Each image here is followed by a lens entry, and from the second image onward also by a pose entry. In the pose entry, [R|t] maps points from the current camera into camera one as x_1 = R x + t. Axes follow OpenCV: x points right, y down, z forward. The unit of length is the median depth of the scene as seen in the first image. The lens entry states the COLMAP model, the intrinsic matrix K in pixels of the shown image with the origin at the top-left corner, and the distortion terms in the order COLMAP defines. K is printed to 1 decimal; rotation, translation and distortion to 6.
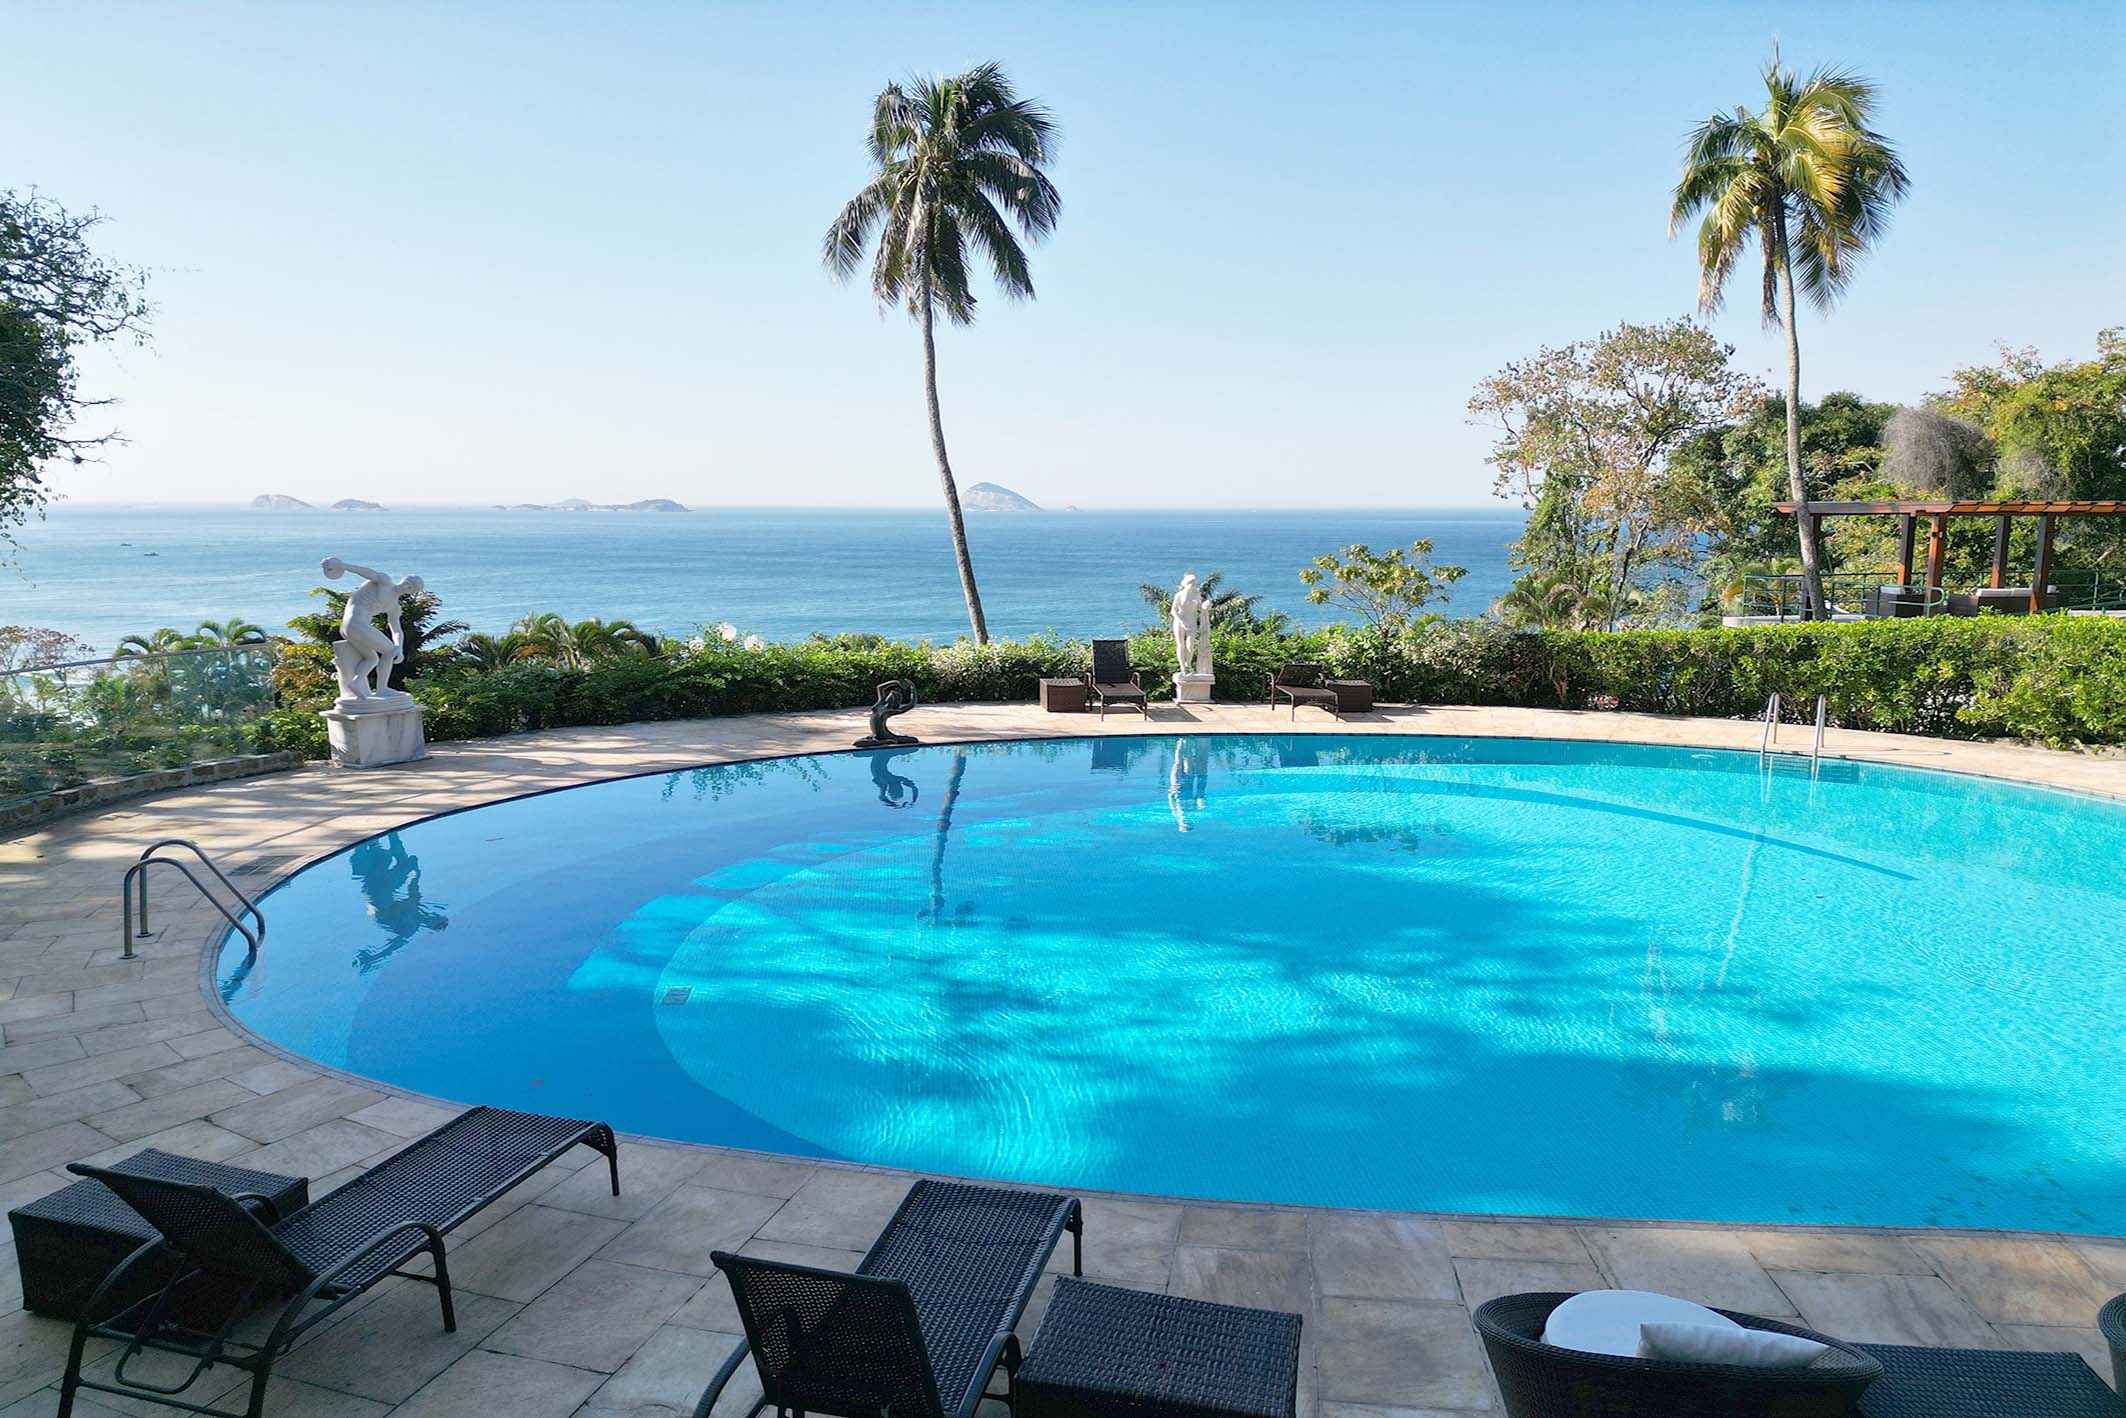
lens RADIAL K [[1514.1, 0, 1102.6], [0, 1514.1, 712.1], [0, 0, 1]] dist [0.067423, -0.004897]
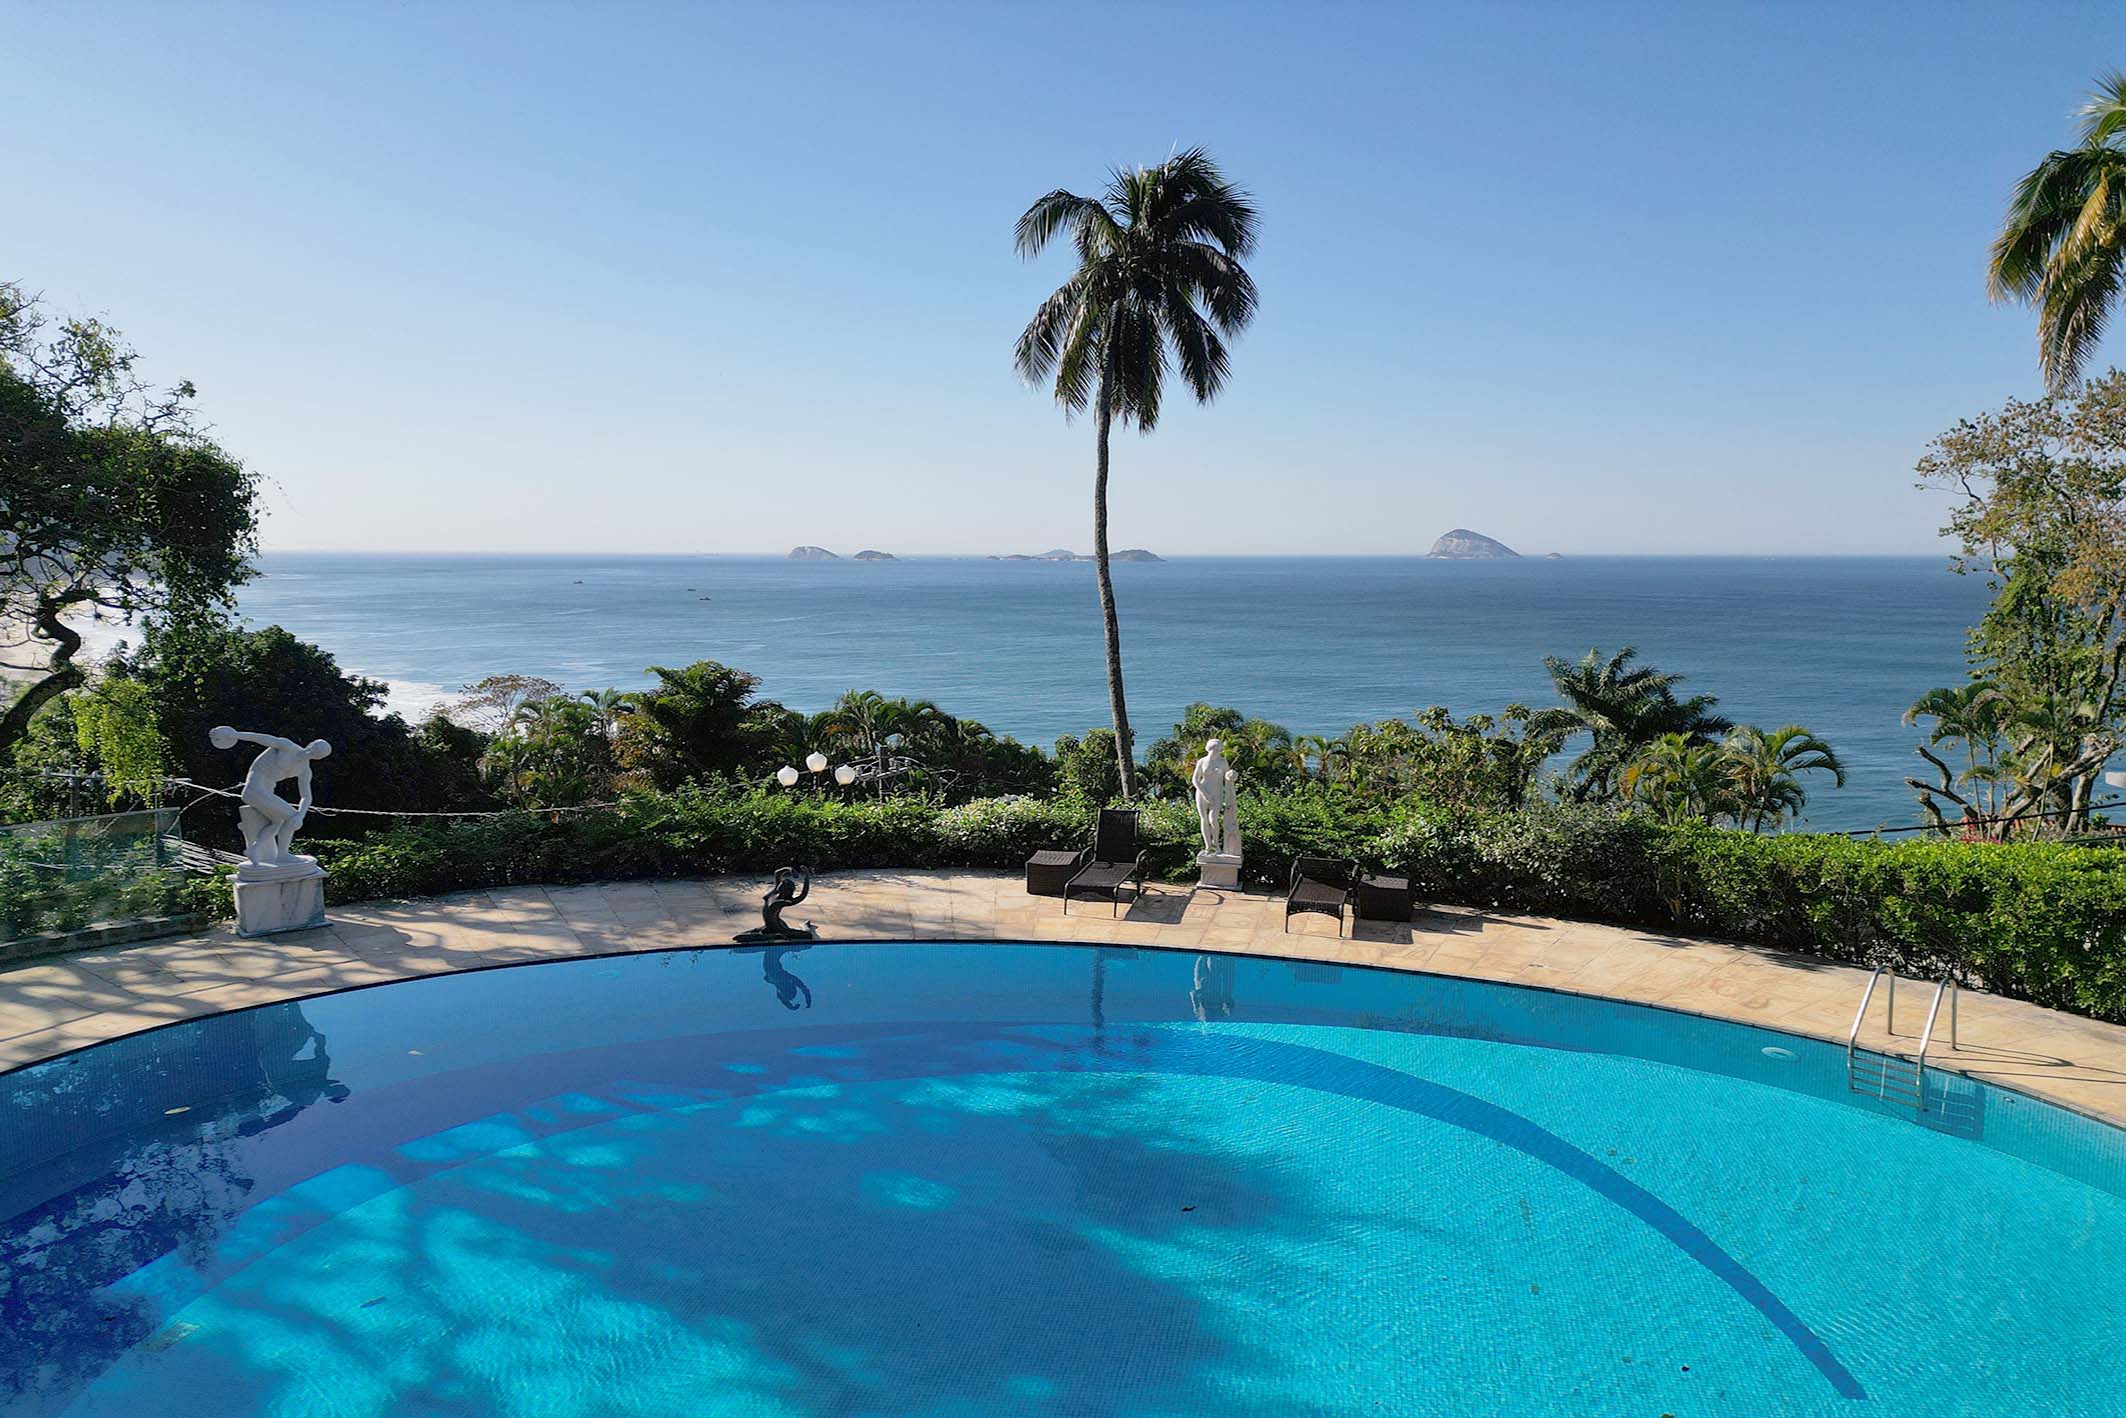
lens RADIAL K [[1514.1, 0, 1102.6], [0, 1514.1, 712.1], [0, 0, 1]] dist [0.067423, -0.004897]
pose [[0.955975, 0.036293, -0.291194, 0.237118], [-0.045988, 0.998590, -0.026517, -0.077811], [0.289821, 0.038741, 0.956296, 0.152559]]
